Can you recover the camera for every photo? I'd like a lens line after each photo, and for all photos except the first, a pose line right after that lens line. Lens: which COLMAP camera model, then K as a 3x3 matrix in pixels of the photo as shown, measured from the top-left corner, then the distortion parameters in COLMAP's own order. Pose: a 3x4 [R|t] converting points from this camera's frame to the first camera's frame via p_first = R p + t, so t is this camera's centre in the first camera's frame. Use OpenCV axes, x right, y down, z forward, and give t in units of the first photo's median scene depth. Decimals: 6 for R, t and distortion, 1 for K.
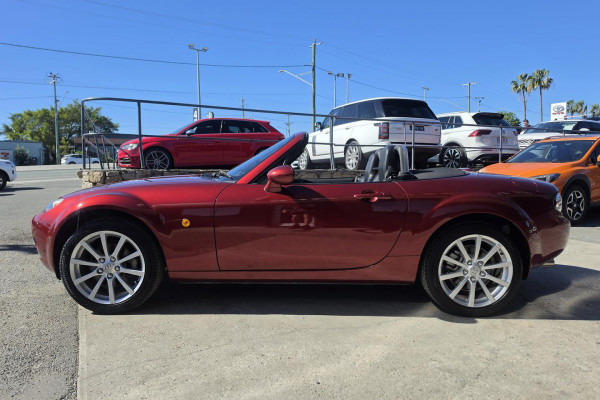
lens RADIAL K [[420.1, 0, 303.0], [0, 420.1, 207.5], [0, 0, 1]] dist [0.017702, -0.012973]
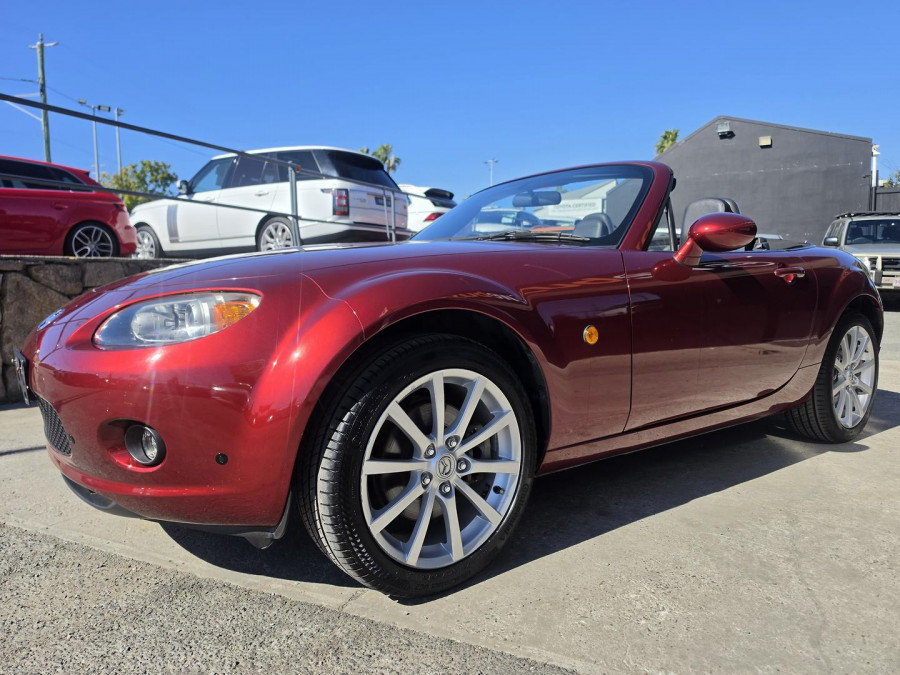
lens RADIAL K [[628.7, 0, 454.9], [0, 628.7, 357.7], [0, 0, 1]] dist [0.038118, -0.039427]
pose [[0.815006, -0.074712, 0.574616, -0.699301], [0.055077, 0.997151, 0.051533, 0.016517], [-0.576829, -0.010352, 0.816799, 0.495310]]
